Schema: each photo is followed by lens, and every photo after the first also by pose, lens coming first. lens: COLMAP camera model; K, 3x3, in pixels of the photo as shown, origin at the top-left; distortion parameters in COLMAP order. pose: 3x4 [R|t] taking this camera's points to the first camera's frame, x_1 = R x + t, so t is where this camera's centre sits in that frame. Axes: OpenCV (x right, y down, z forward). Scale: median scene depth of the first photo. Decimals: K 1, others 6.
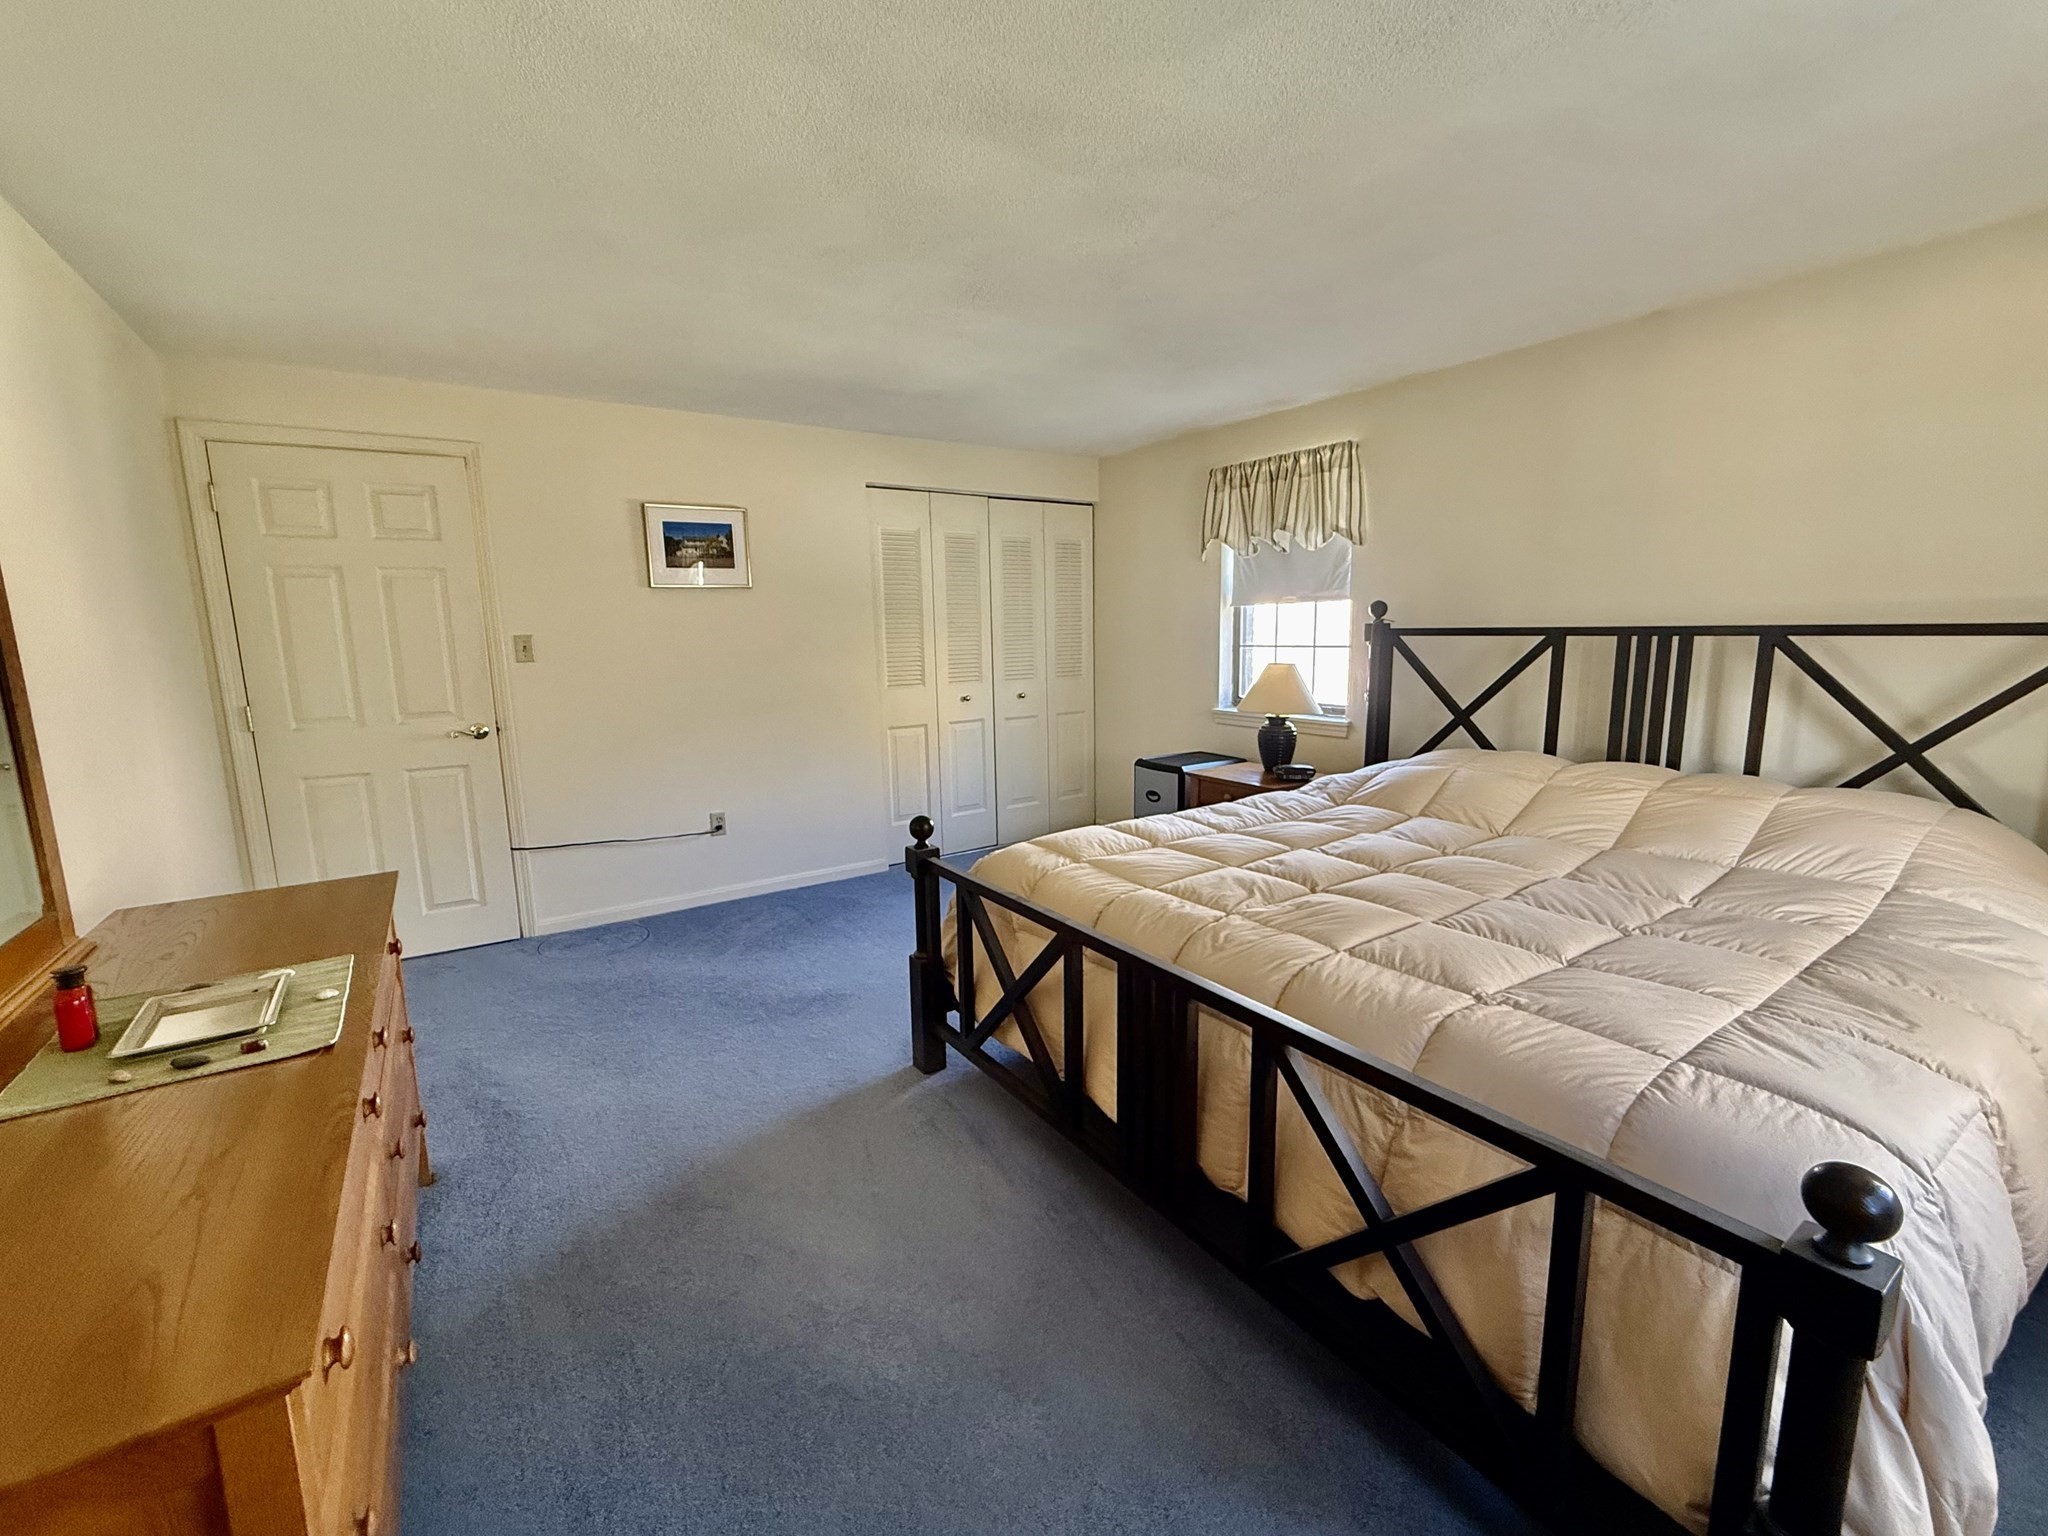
lens RADIAL K [[820.5, 0, 1024.0], [0, 820.5, 768.0], [0, 0, 1]] dist [-0.001497, -0.000418]
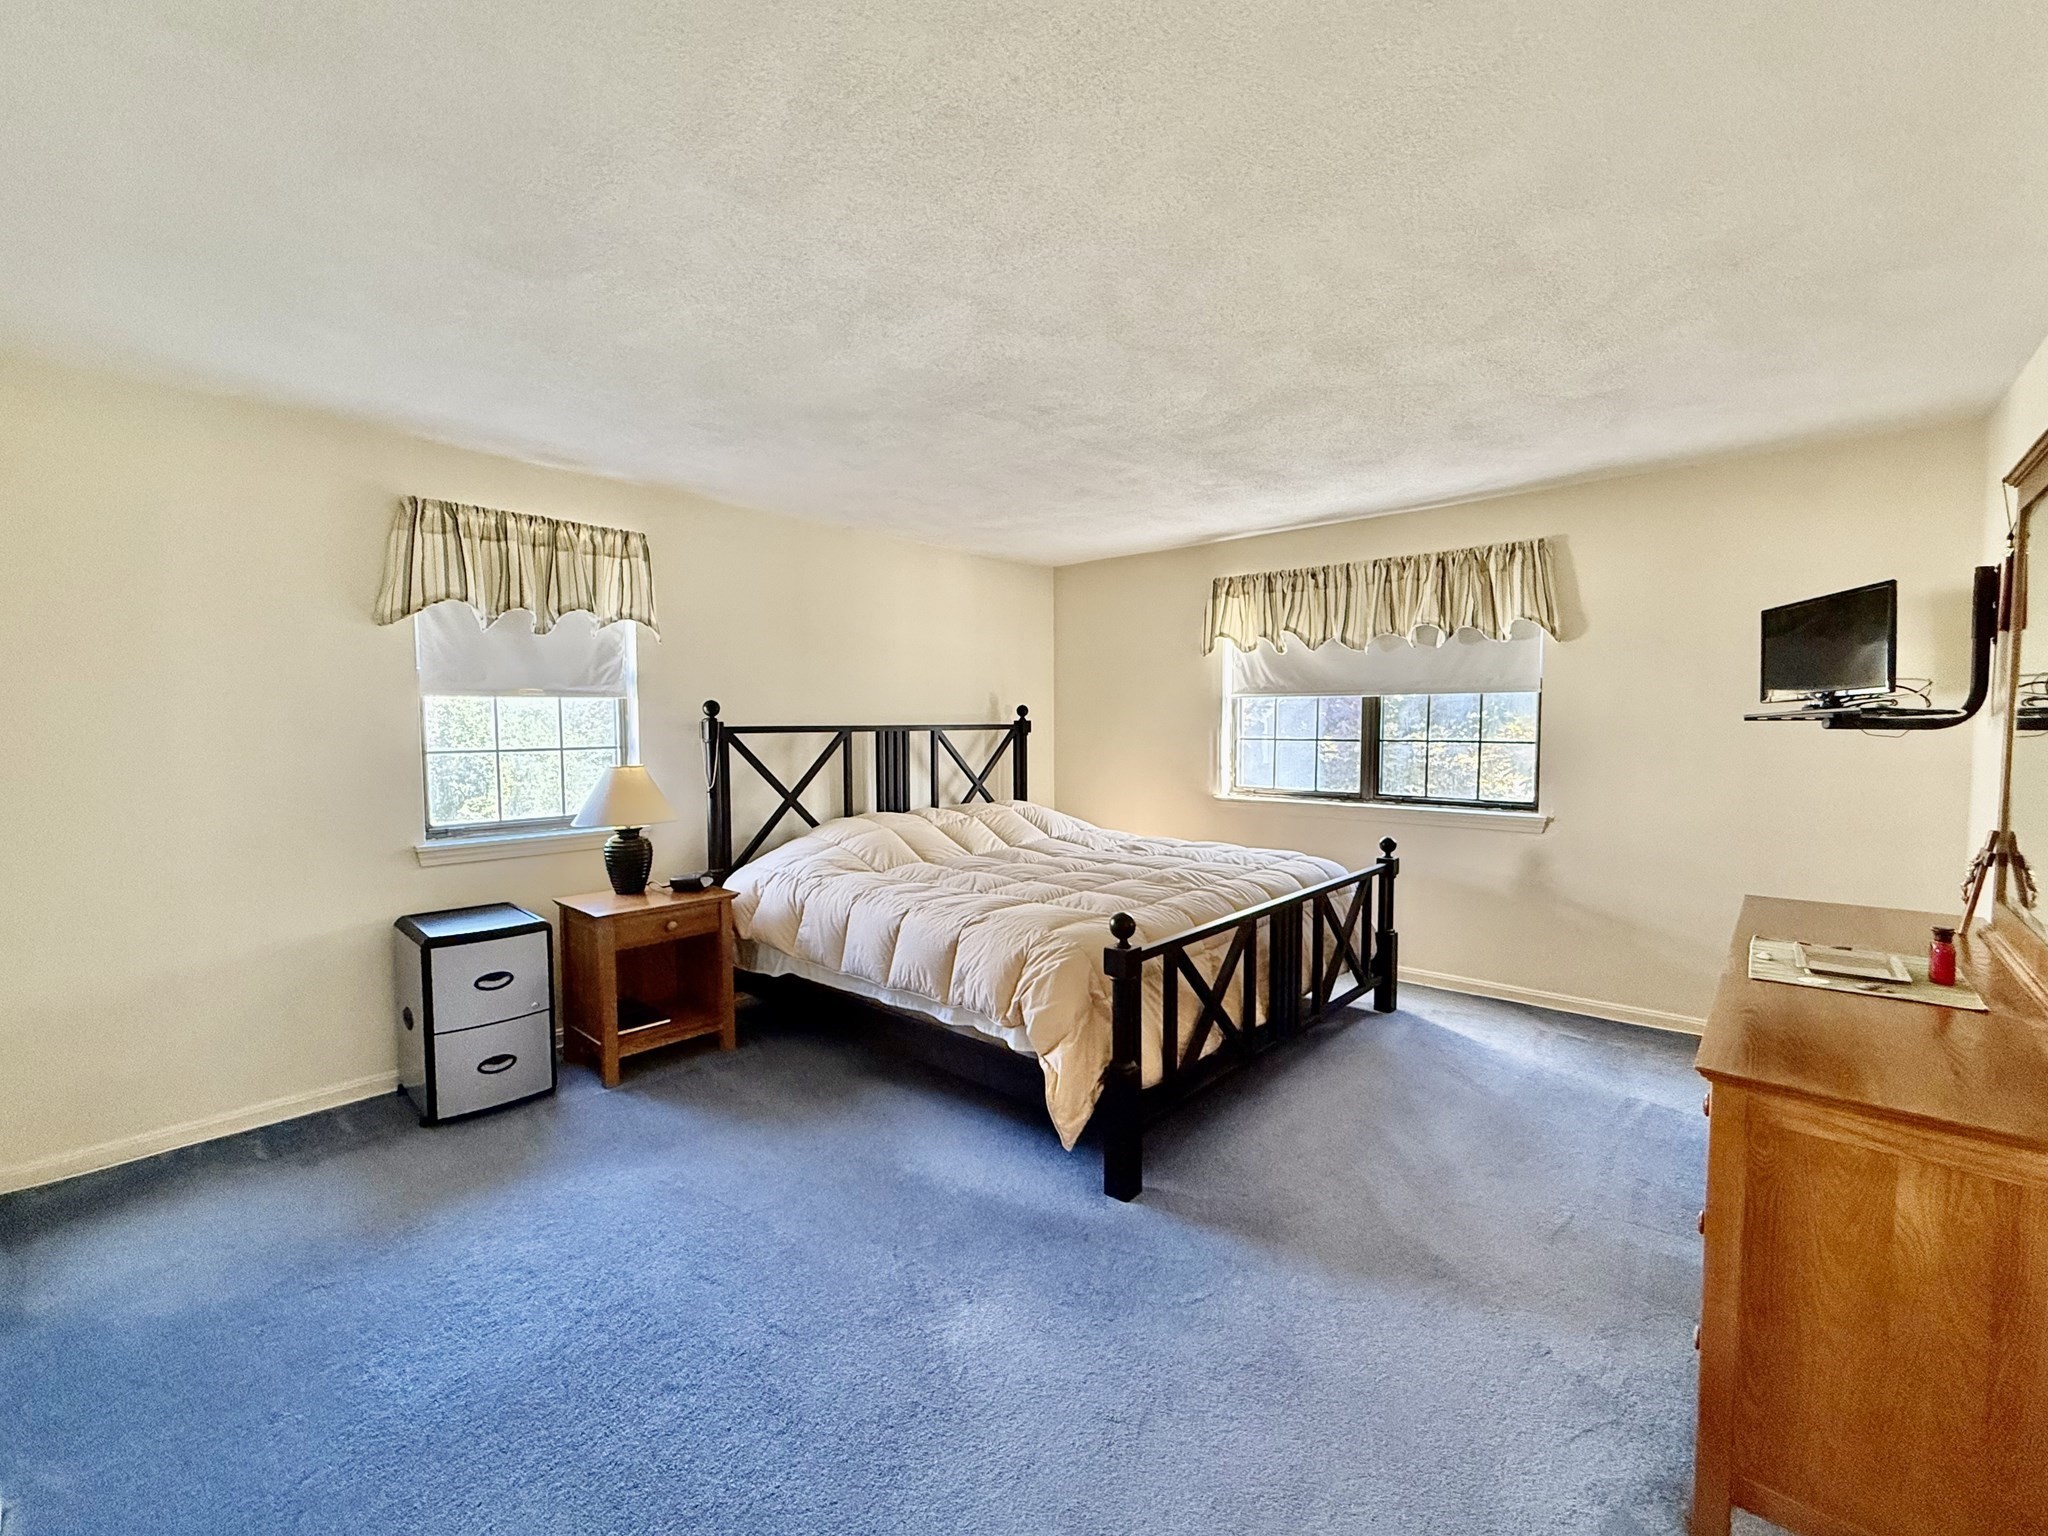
lens RADIAL K [[820.5, 0, 1024.0], [0, 820.5, 768.0], [0, 0, 1]] dist [-0.001497, -0.000418]
pose [[-0.250463, -0.036602, 0.967434, -0.226579], [0.170153, 0.982066, 0.081207, -0.045550], [-0.953056, 0.184951, -0.239743, 0.295265]]
